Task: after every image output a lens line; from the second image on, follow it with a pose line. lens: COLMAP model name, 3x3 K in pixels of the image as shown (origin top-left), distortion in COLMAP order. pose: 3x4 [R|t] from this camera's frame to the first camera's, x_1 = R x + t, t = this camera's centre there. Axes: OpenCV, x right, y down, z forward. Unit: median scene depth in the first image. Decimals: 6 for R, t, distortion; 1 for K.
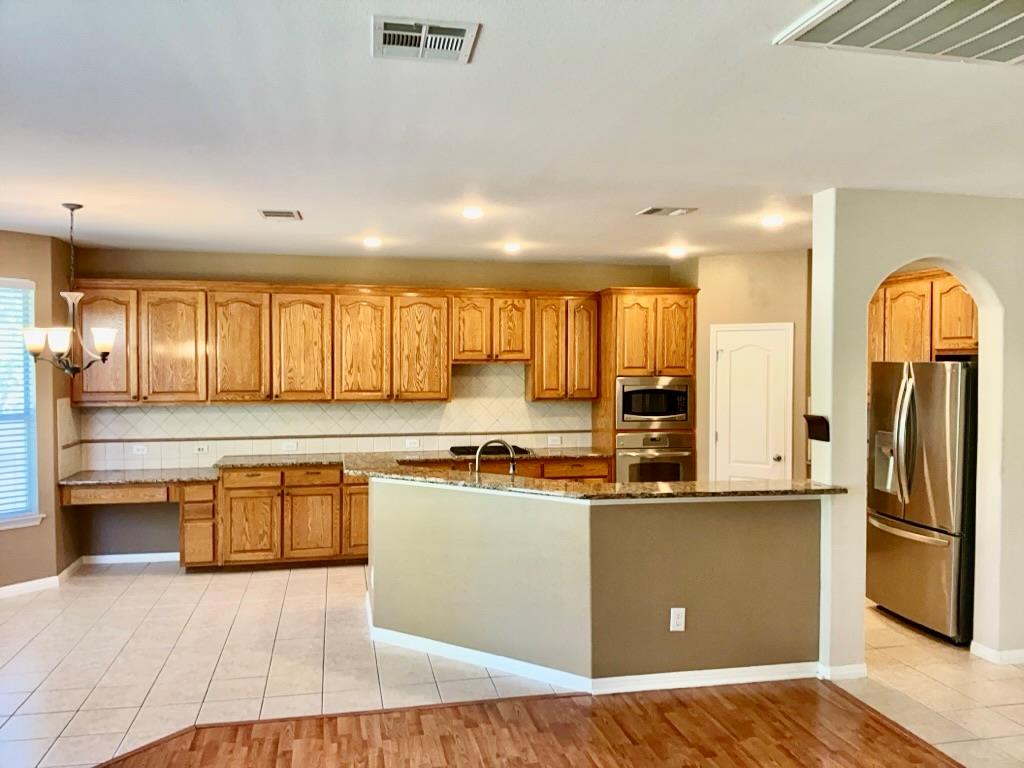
lens RADIAL K [[808.5, 0, 510.2], [0, 808.5, 386.0], [0, 0, 1]] dist [0.134315, -0.266906]
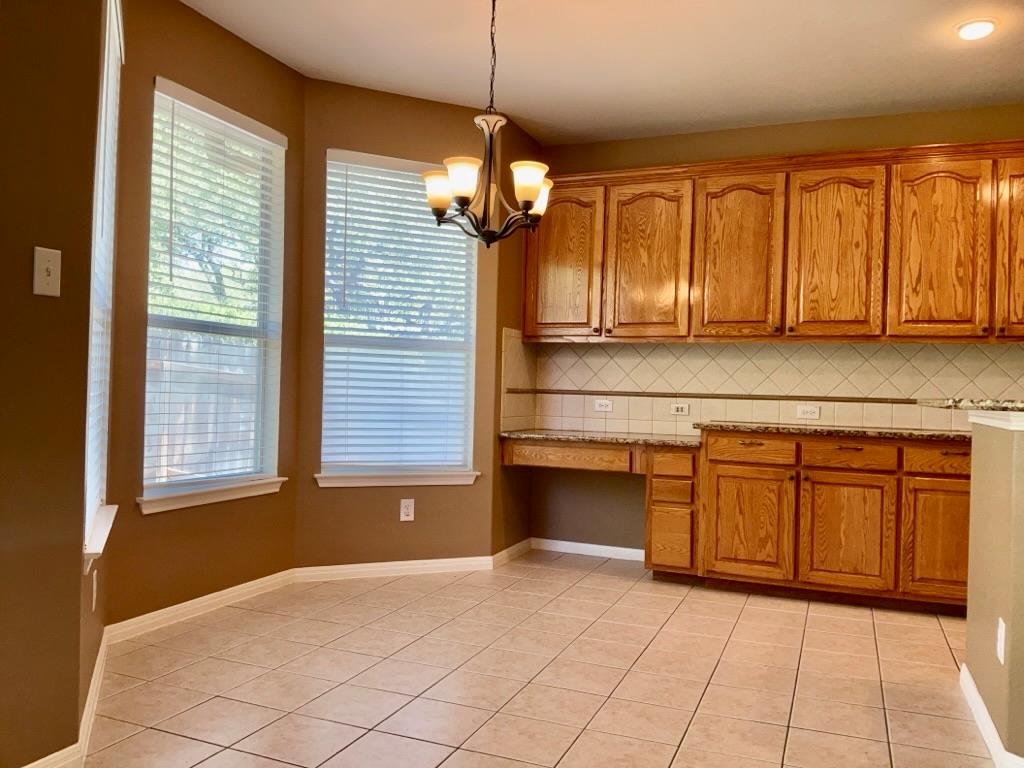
lens RADIAL K [[808.5, 0, 510.2], [0, 808.5, 386.0], [0, 0, 1]] dist [0.134315, -0.266906]
pose [[0.828619, 0.016228, -0.559578, -0.110047], [-0.038283, 0.998882, -0.027722, 0.087036], [0.558503, 0.044393, 0.828314, 0.349834]]
